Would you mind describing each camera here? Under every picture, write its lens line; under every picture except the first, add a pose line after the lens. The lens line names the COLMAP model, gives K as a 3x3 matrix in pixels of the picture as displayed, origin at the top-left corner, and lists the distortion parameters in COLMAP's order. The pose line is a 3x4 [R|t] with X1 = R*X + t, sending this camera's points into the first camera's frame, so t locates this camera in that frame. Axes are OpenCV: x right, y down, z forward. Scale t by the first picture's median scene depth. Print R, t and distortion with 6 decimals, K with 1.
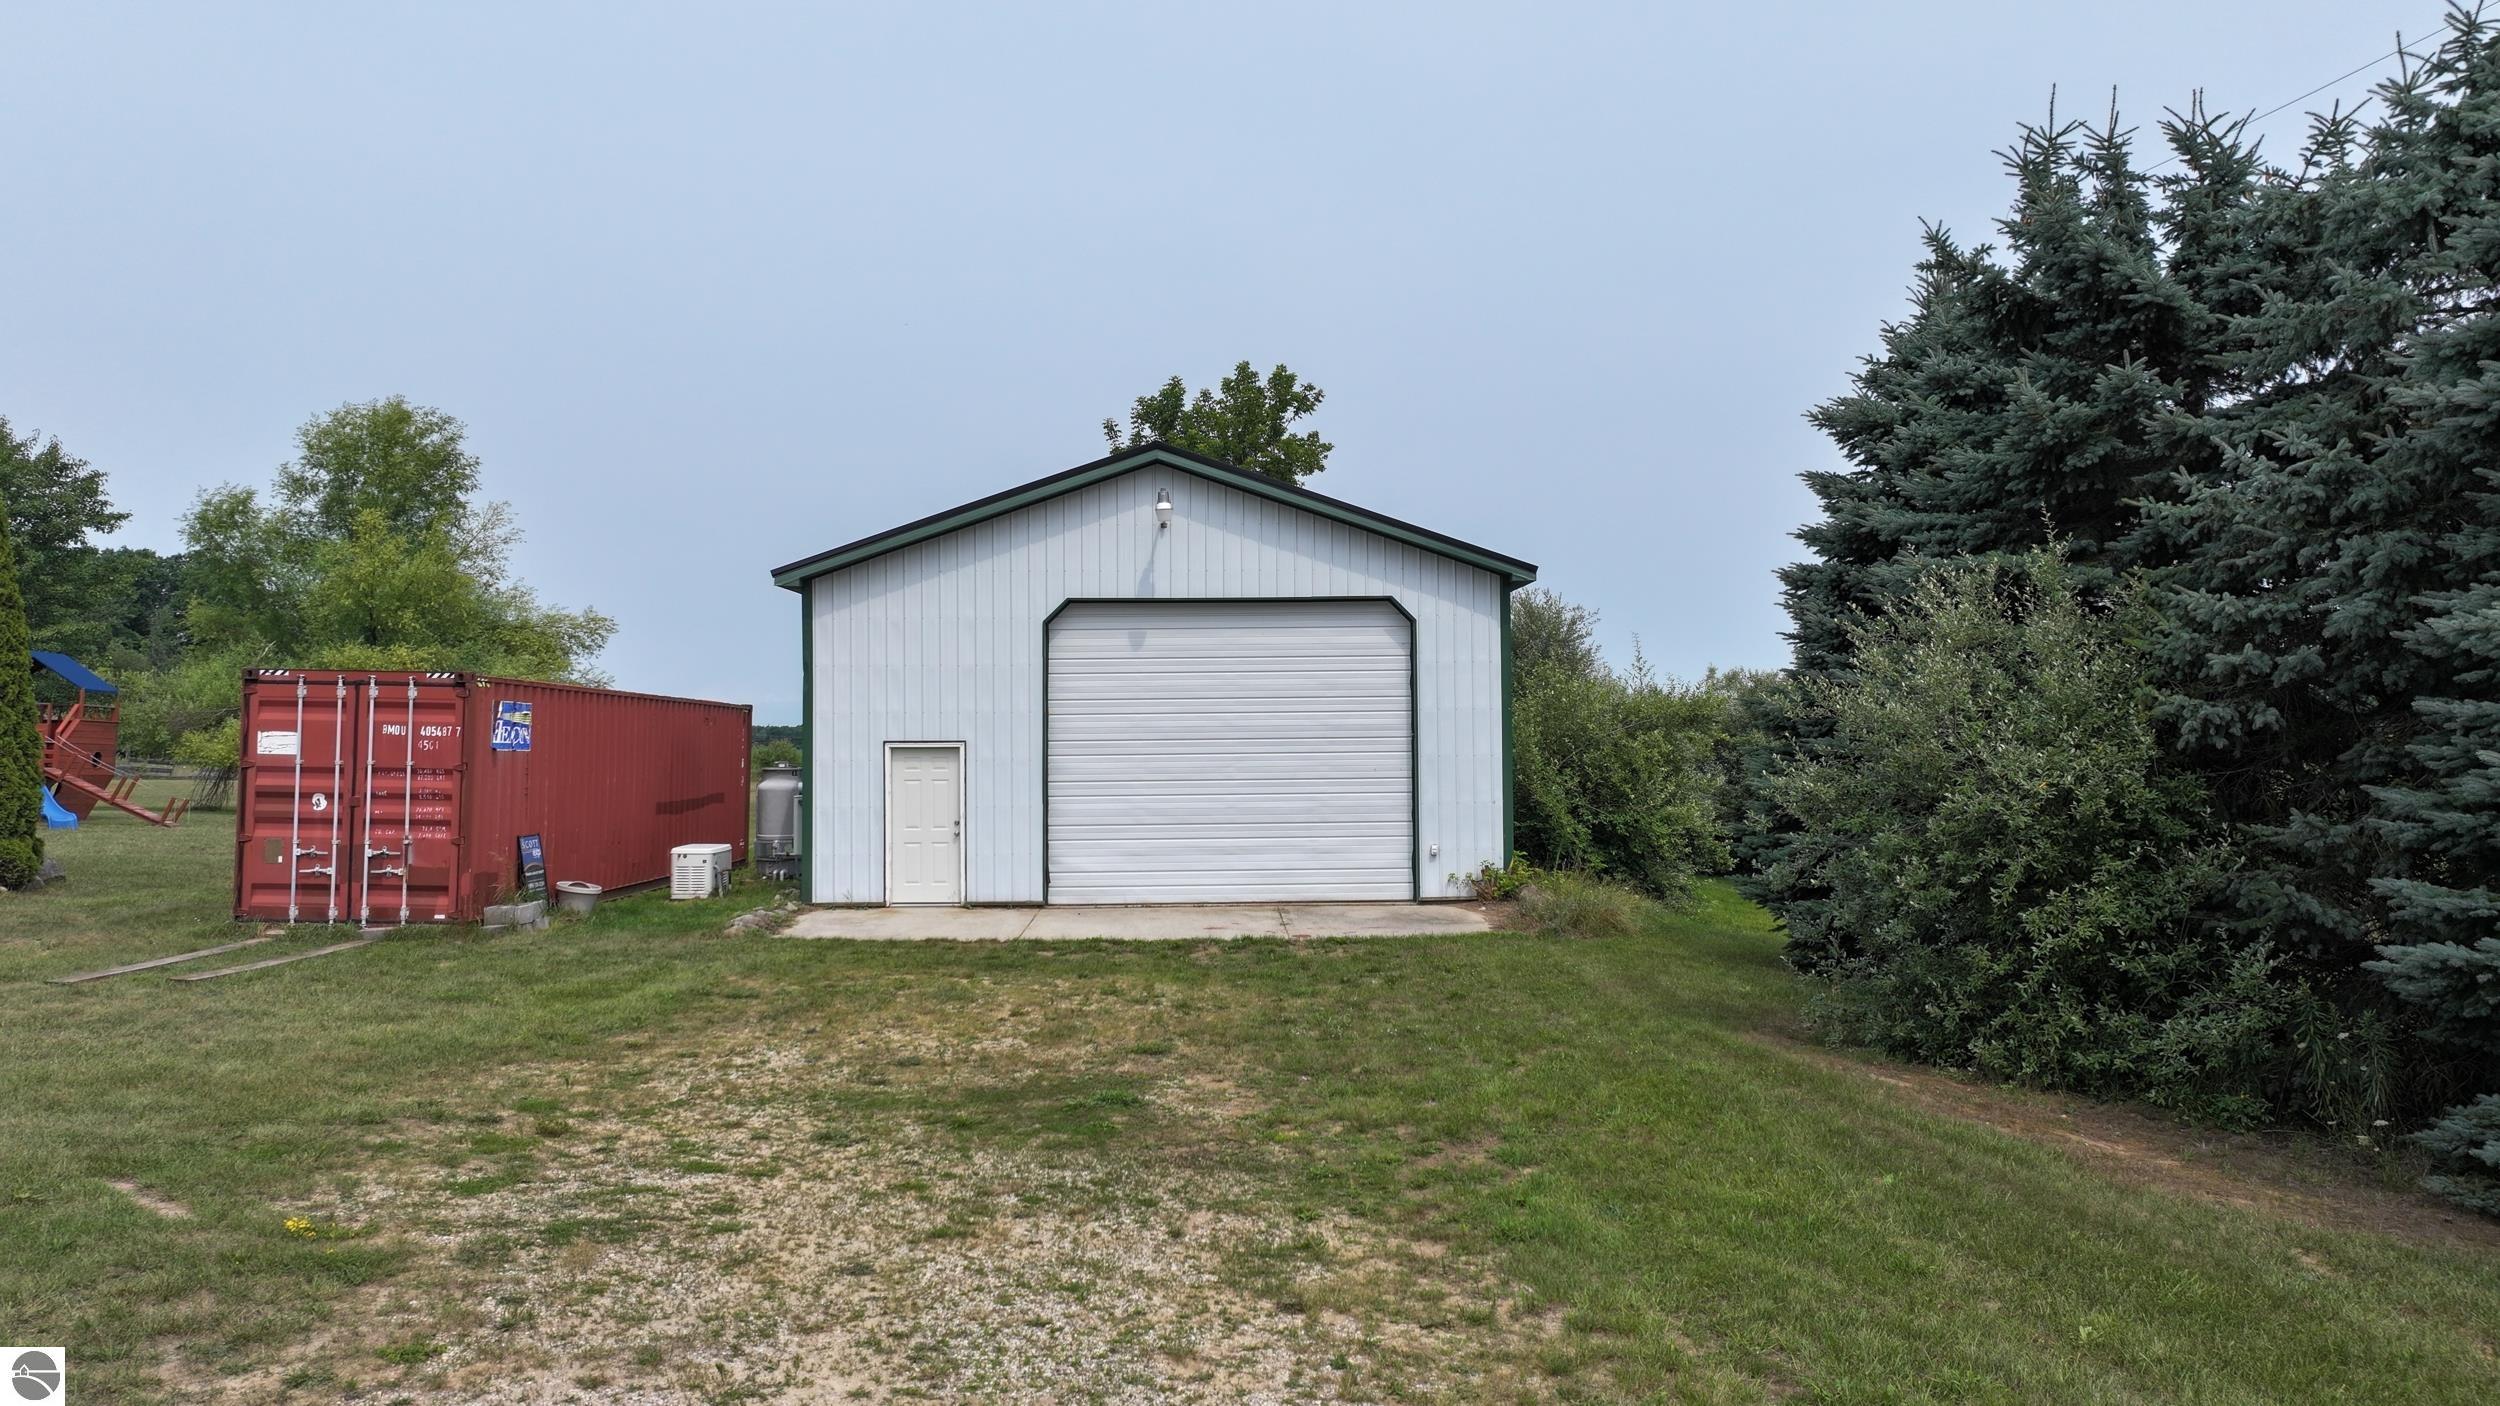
lens RADIAL K [[1754.4, 0, 1242.0], [0, 1754.4, 702.7], [0, 0, 1]] dist [-0.000996, 0.017191]
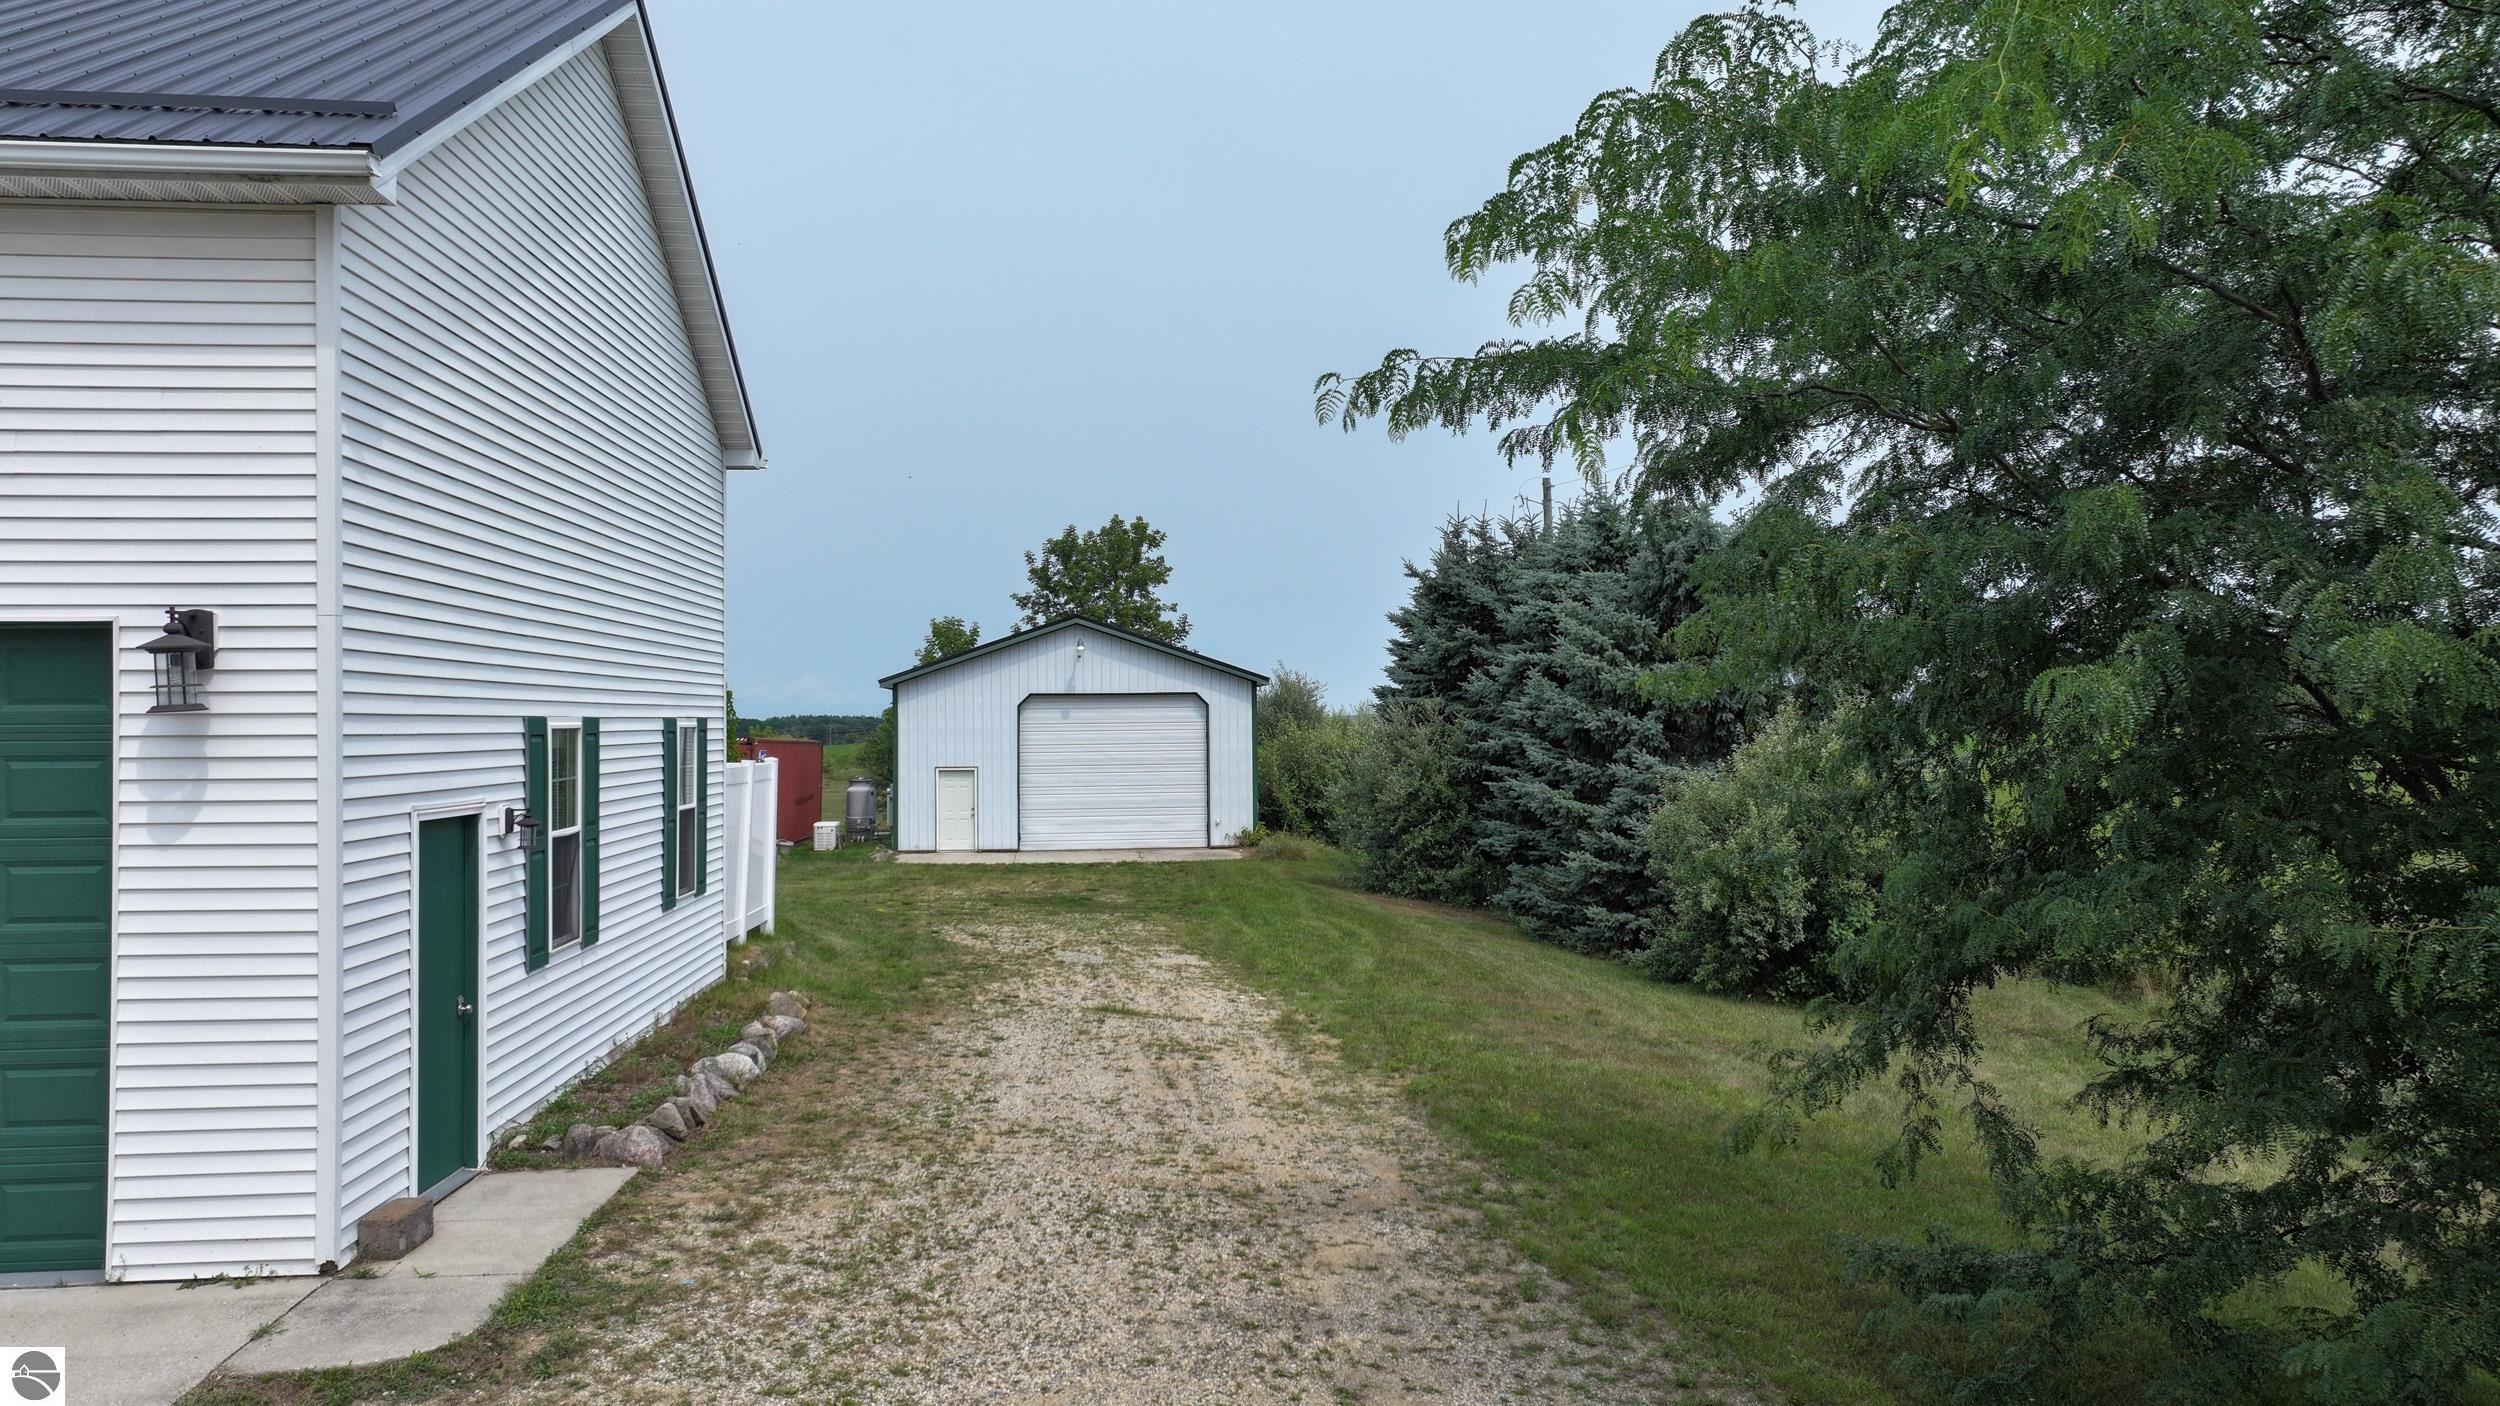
lens RADIAL K [[1754.4, 0, 1238.8], [0, 1754.4, 695.0], [0, 0, 1]] dist [-0.000996, 0.017191]
pose [[0.996859, -0.000158, 0.079192, -0.022639], [0.000219, 1.000000, -0.000763, -0.056391], [-0.079192, 0.000778, 0.996859, -0.965513]]
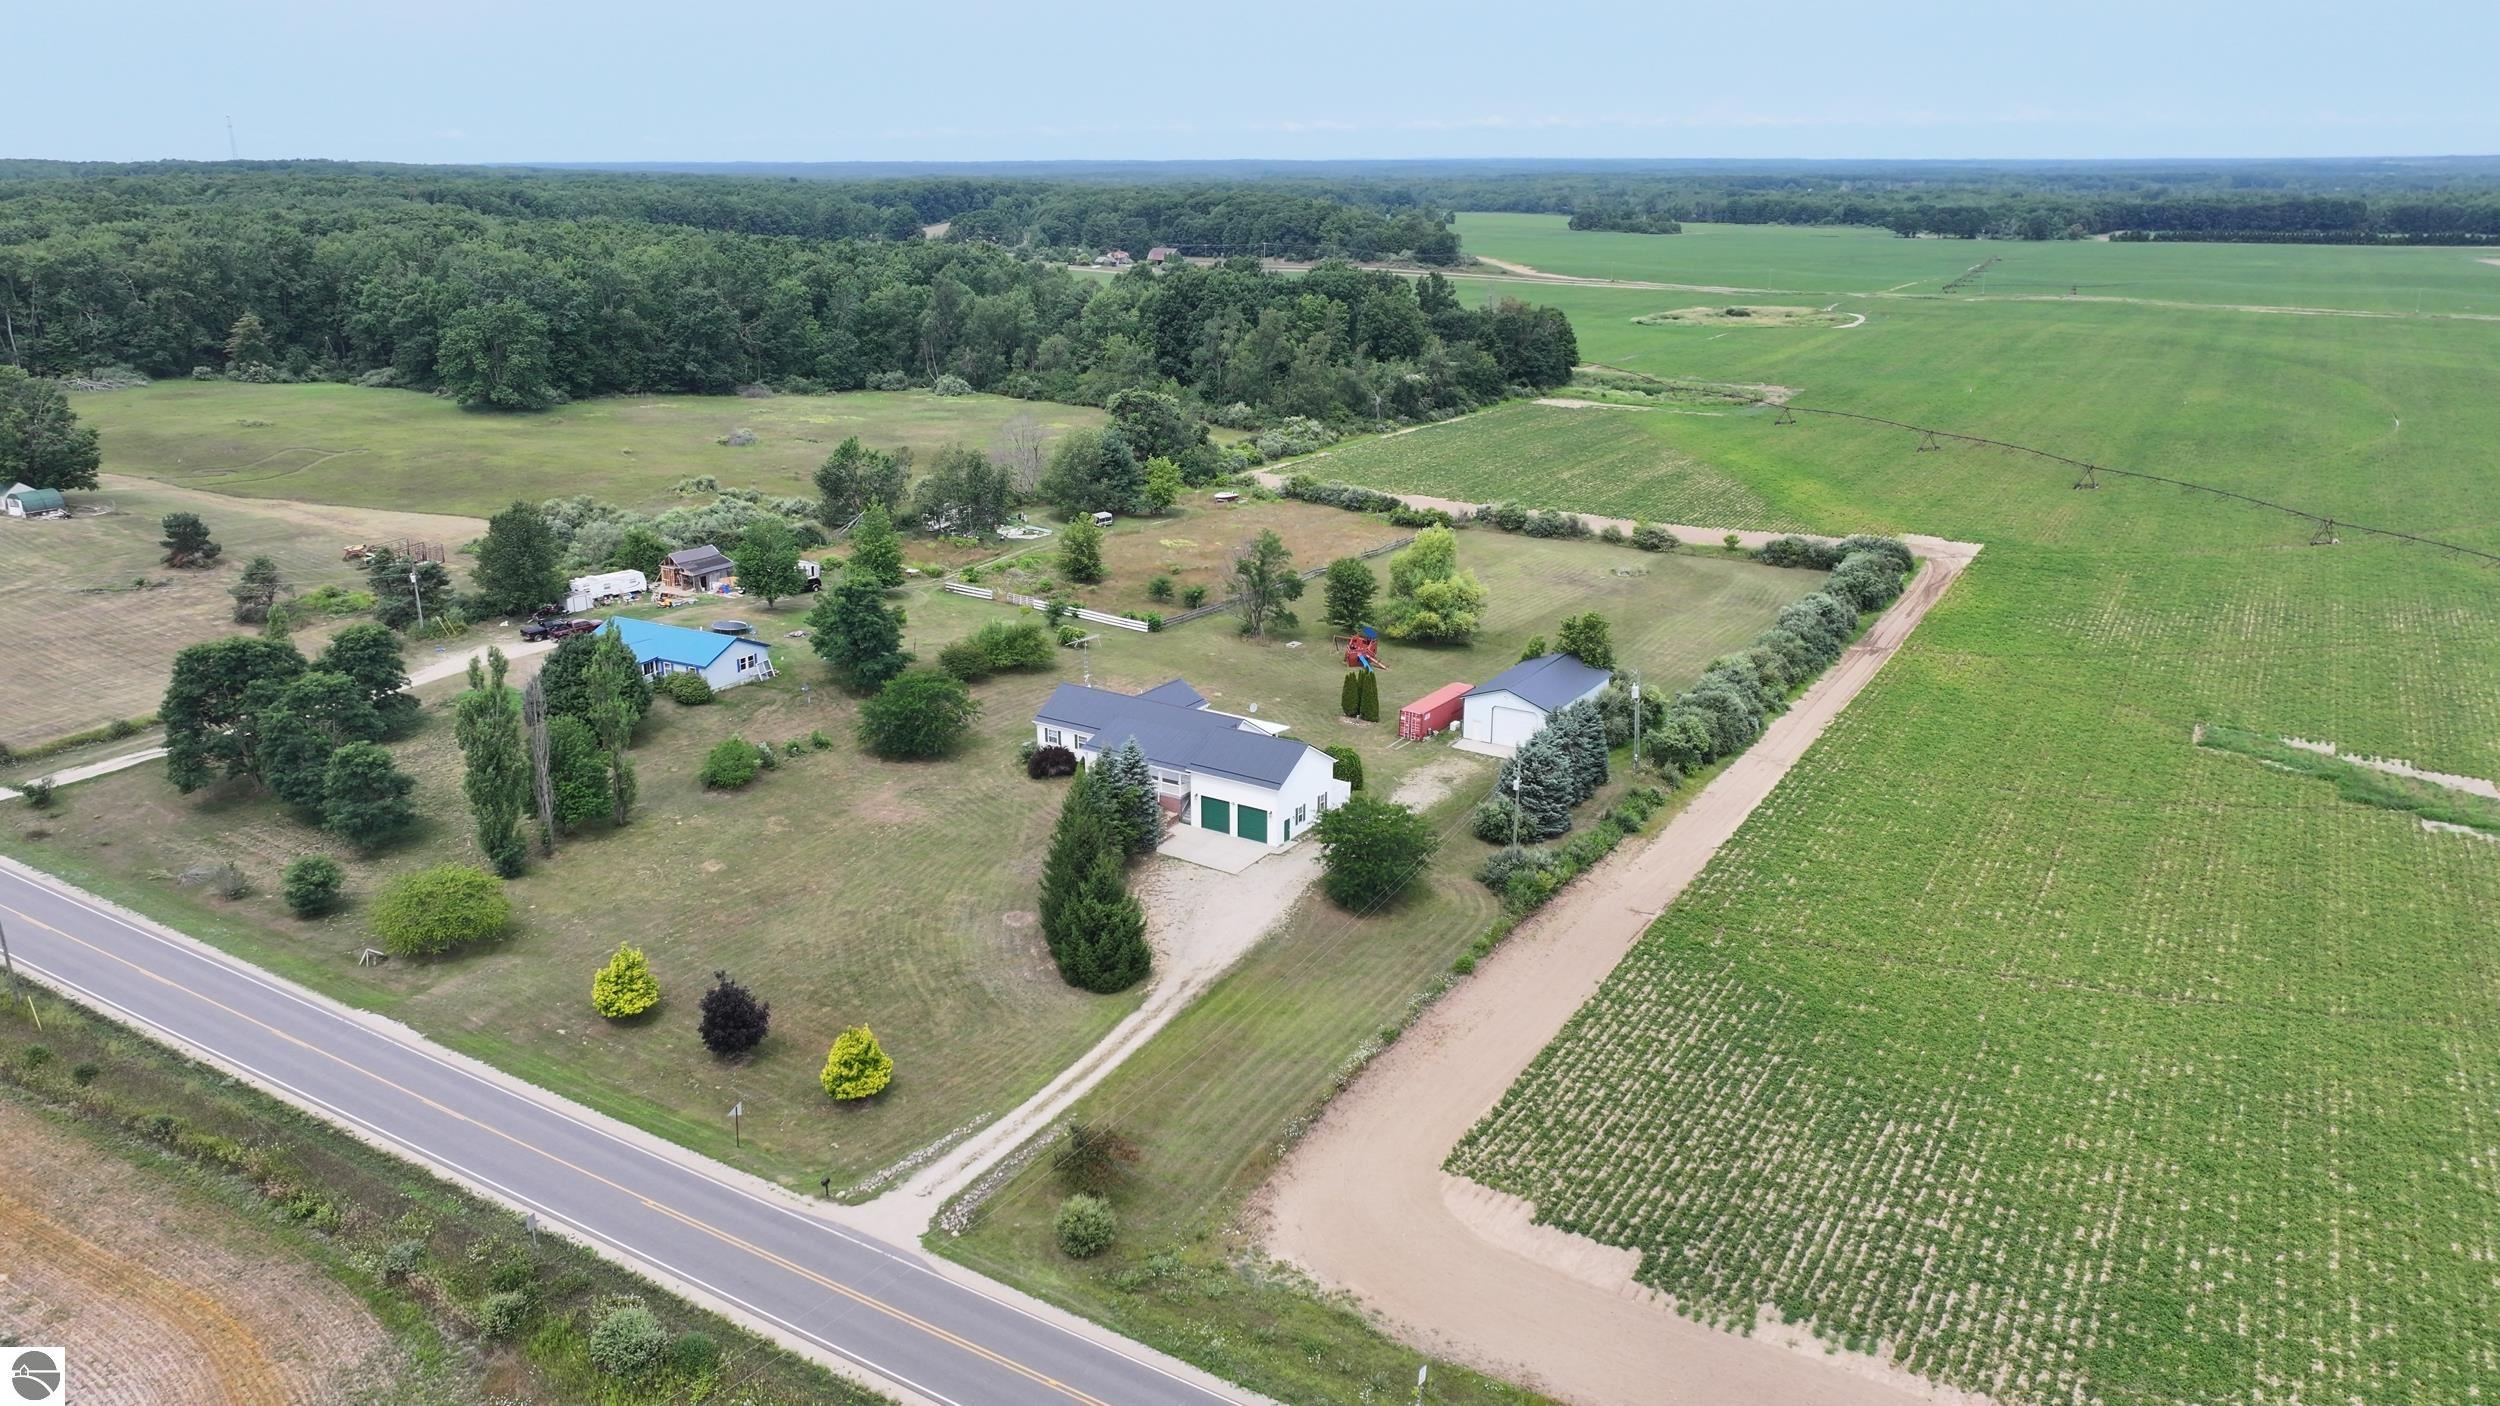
lens RADIAL K [[1754.4, 0, 1239.5], [0, 1754.4, 700.8], [0, 0, 1]] dist [-0.000996, 0.017191]
pose [[0.823547, 0.170564, -0.540997, 3.076940], [0.007517, 0.950357, 0.311069, -2.439974], [0.567198, -0.260247, 0.781382, -5.527767]]
